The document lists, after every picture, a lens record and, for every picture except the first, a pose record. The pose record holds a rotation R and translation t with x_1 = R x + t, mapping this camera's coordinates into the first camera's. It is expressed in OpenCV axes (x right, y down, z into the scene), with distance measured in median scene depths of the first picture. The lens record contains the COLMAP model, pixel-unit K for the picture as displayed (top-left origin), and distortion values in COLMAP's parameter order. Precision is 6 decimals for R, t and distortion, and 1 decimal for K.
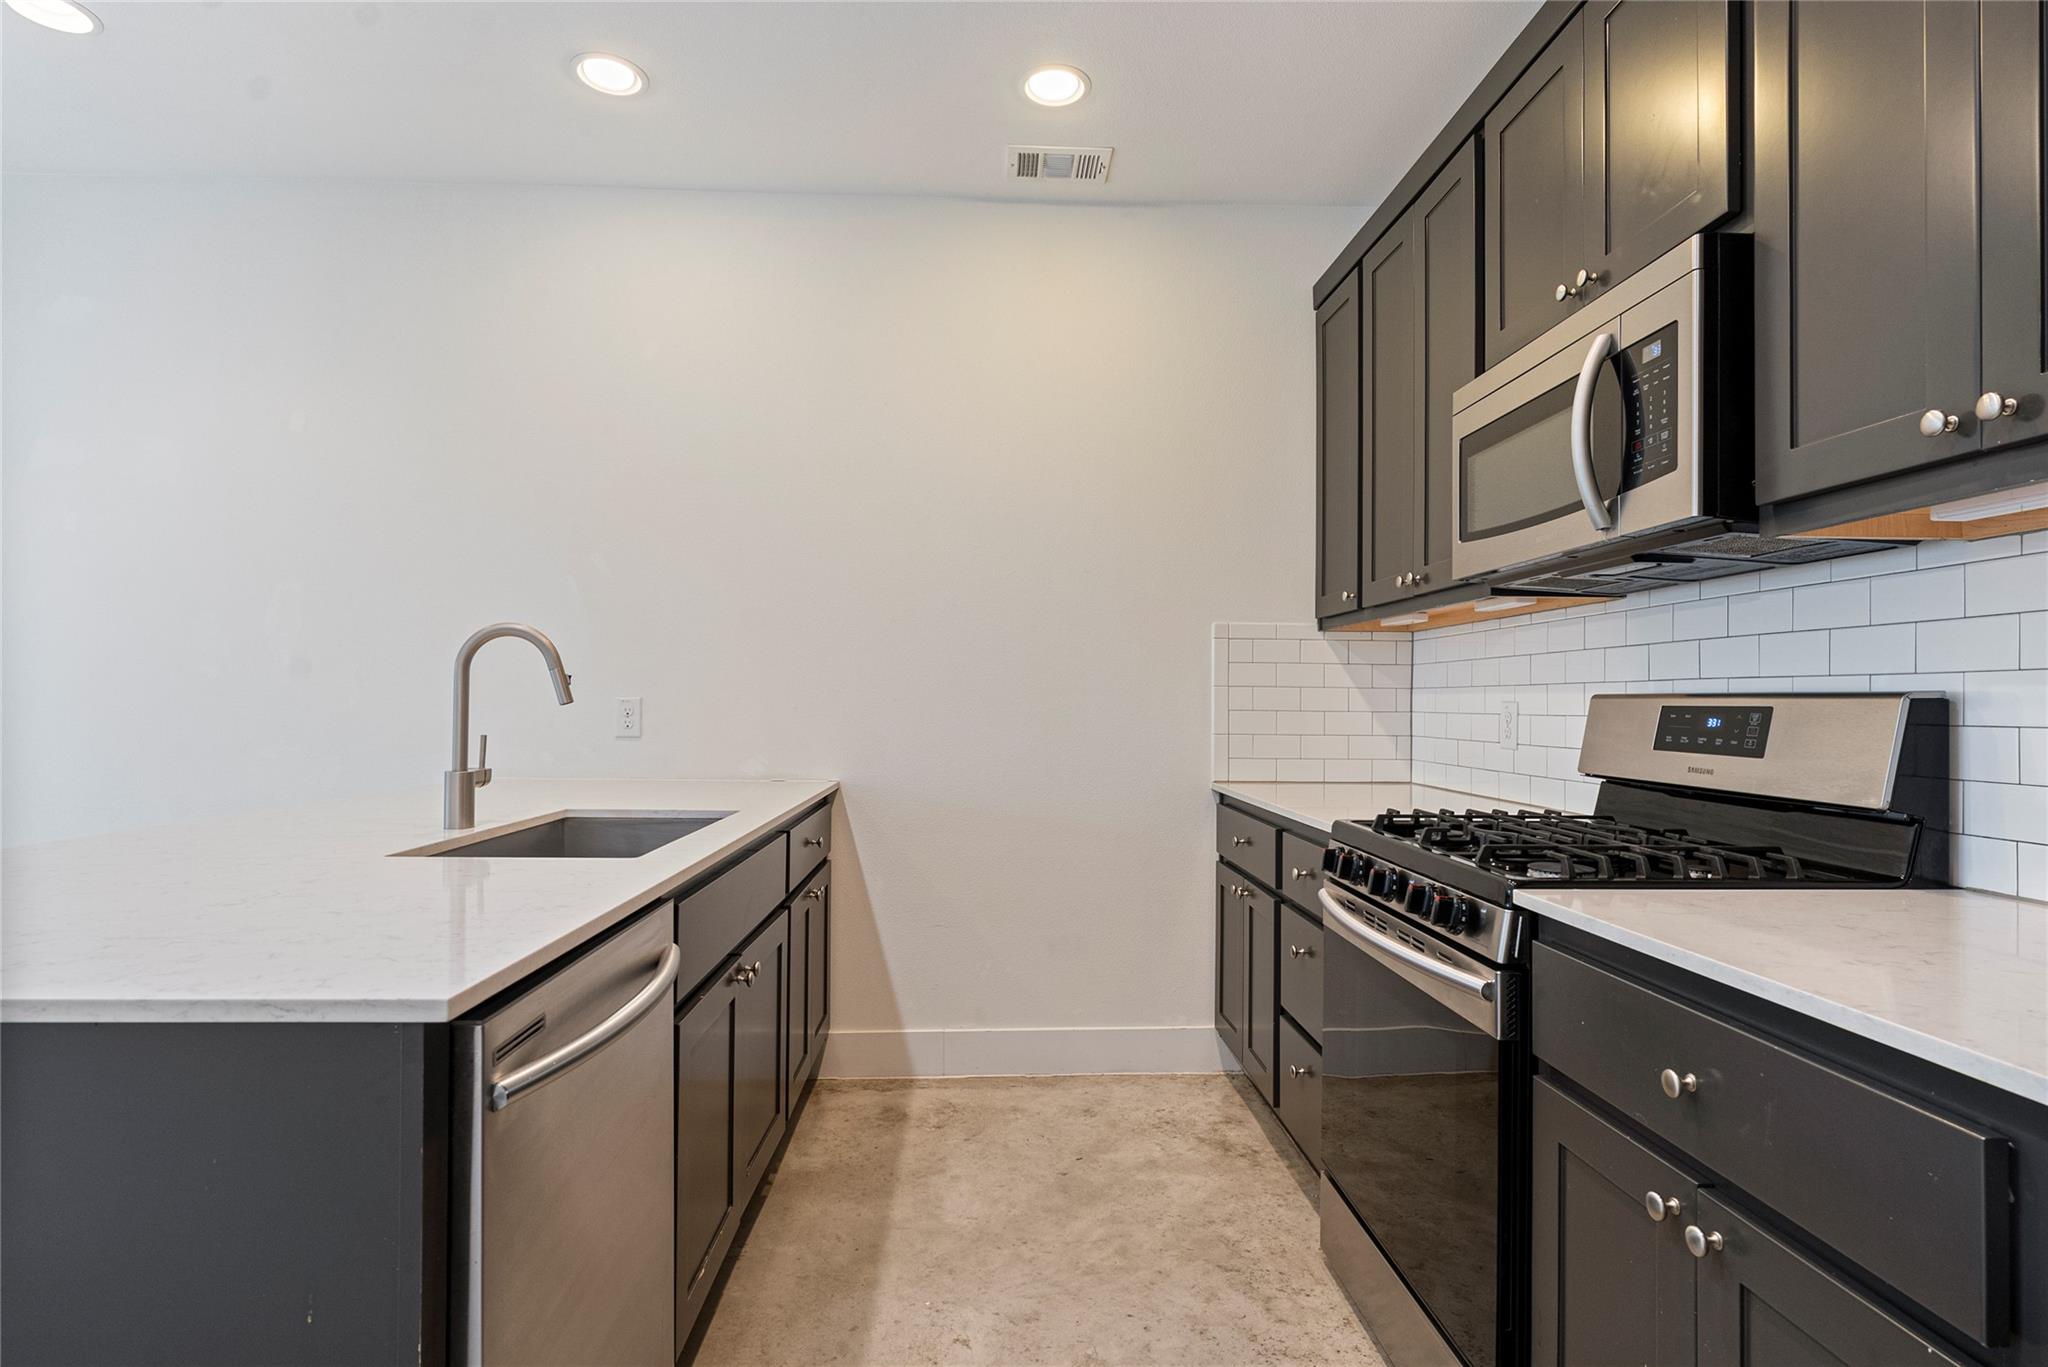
lens RADIAL K [[1045.8, 0, 1024.0], [0, 1045.8, 683.5], [0, 0, 1]] dist [0.000300, 0.000091]
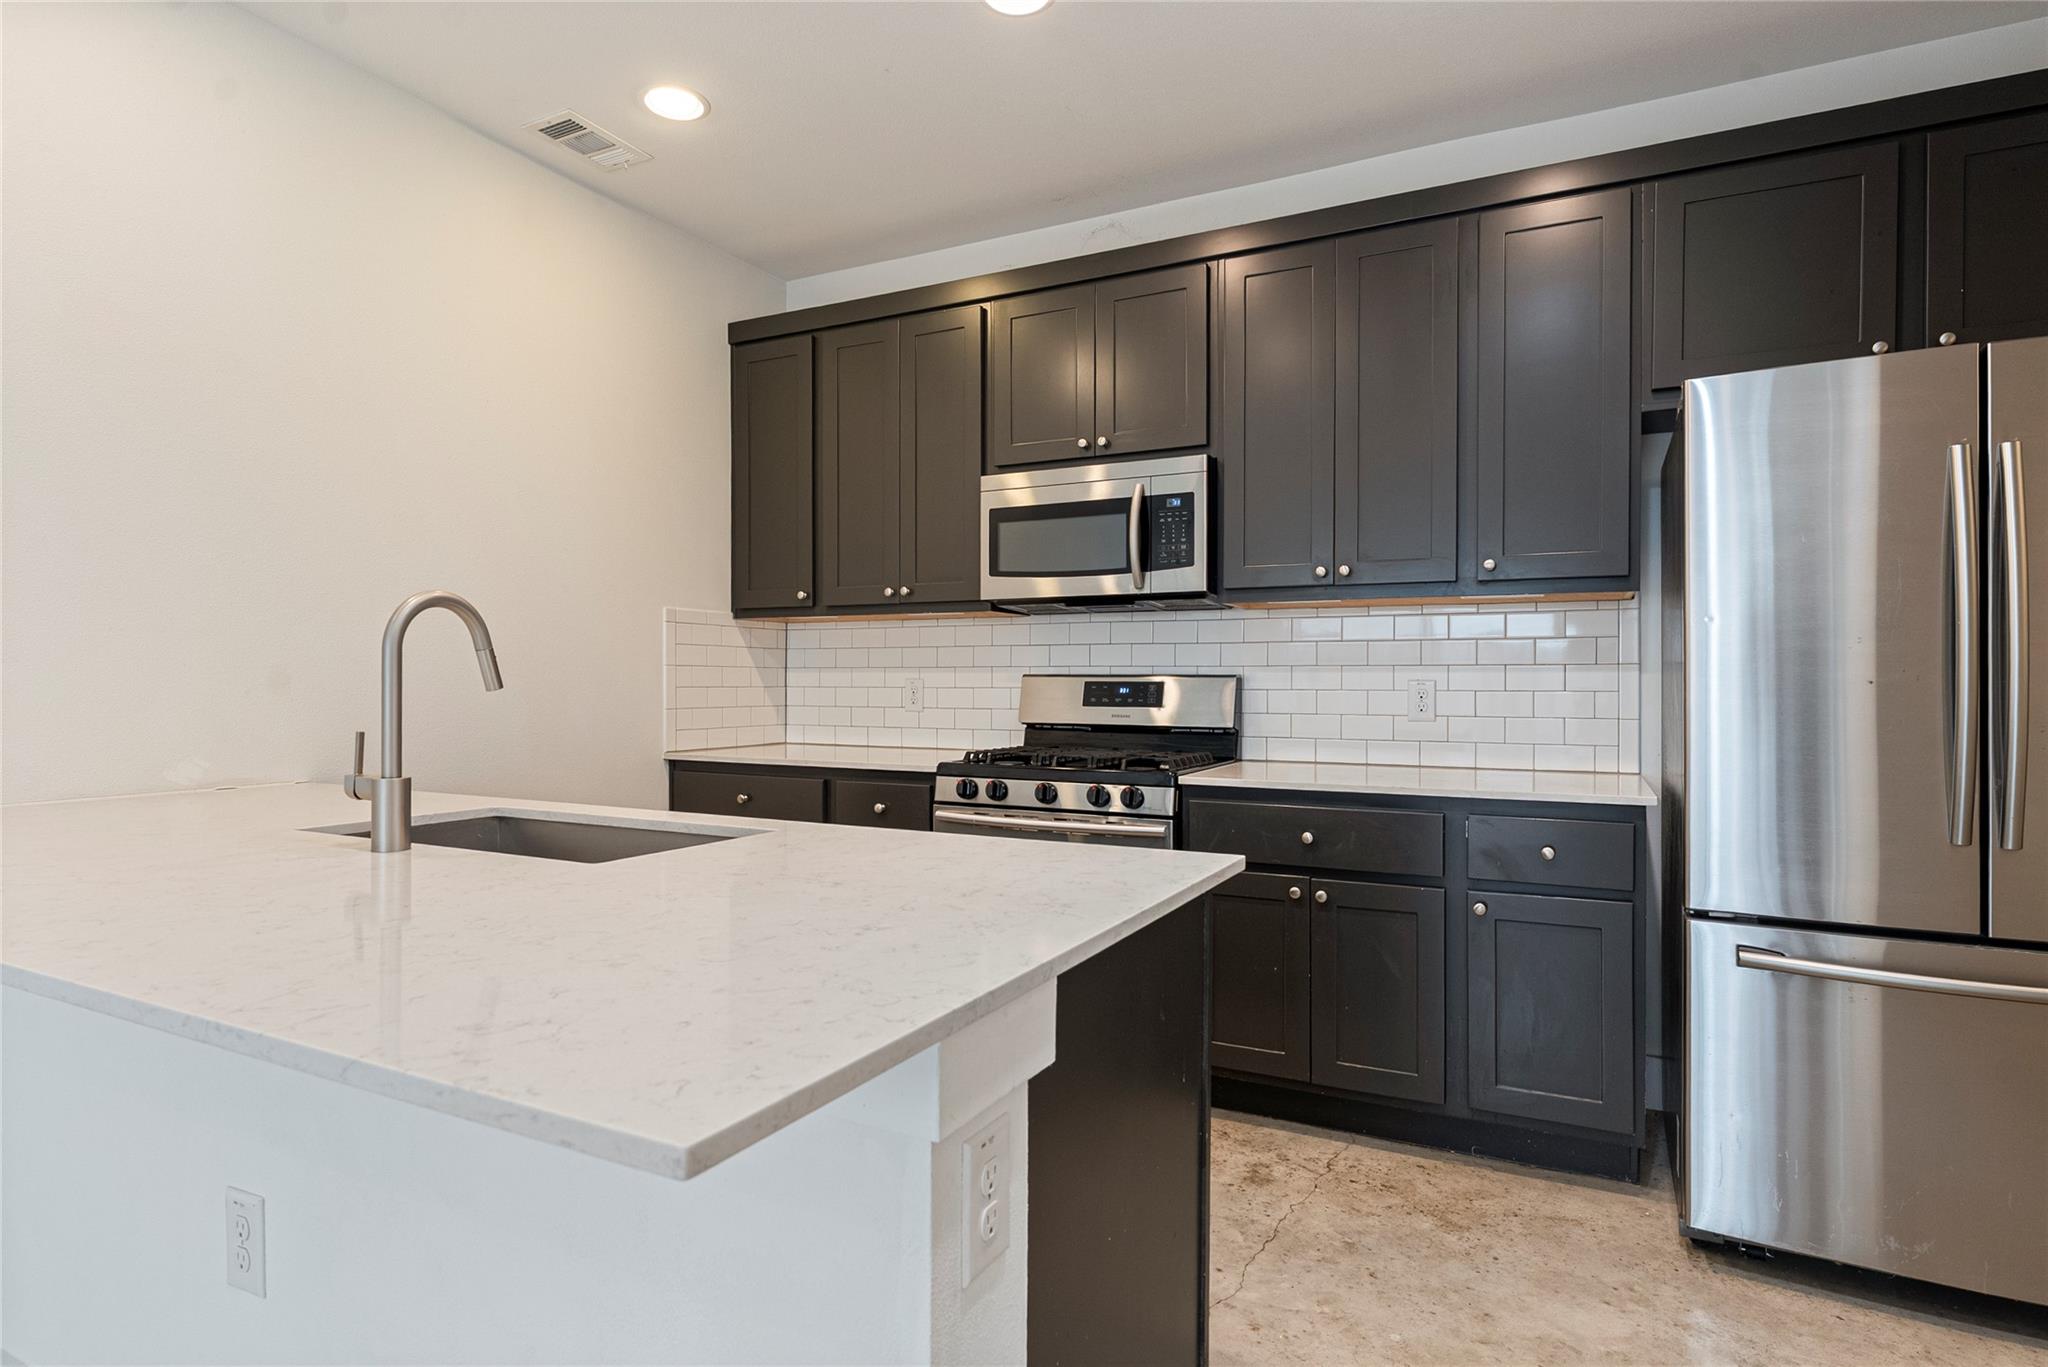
lens RADIAL K [[1064.2, 0, 1024.0], [0, 1064.2, 683.5], [0, 0, 1]] dist [0.004455, 0.000839]
pose [[0.486557, -0.009980, 0.873592, -1.013921], [-0.013397, 0.999732, 0.018883, -0.007793], [-0.873546, -0.020891, 0.486293, 0.206744]]
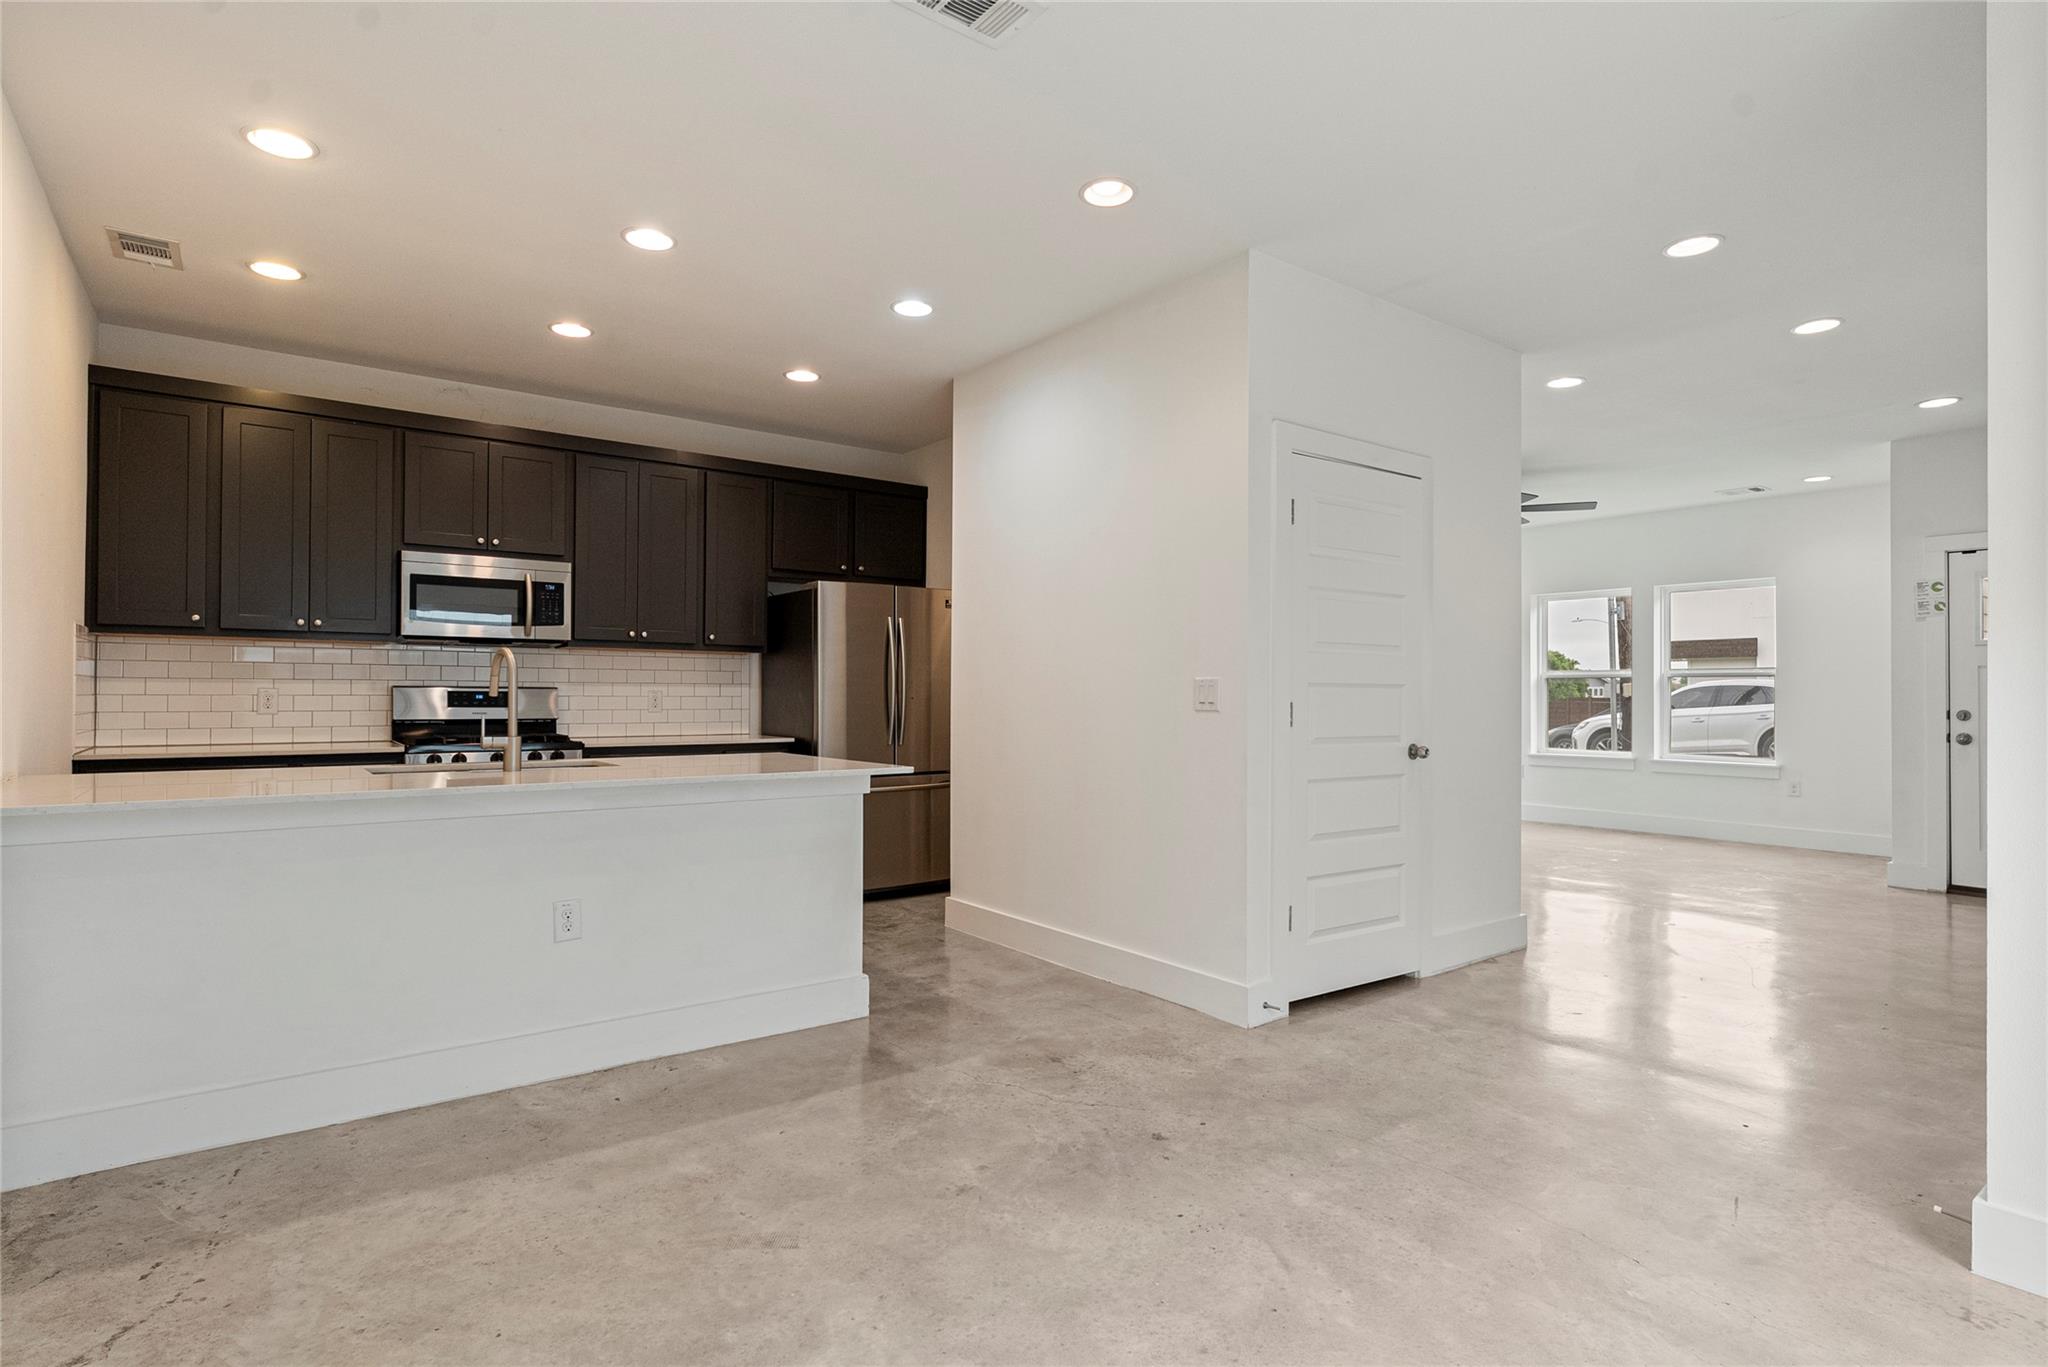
lens RADIAL K [[1064.2, 0, 1024.0], [0, 1064.2, 683.5], [0, 0, 1]] dist [0.004455, 0.000839]
pose [[-0.573422, -0.003139, 0.819254, -2.439534], [-0.023751, 0.999636, -0.012794, 0.002095], [-0.818916, -0.026794, -0.573288, 1.342922]]
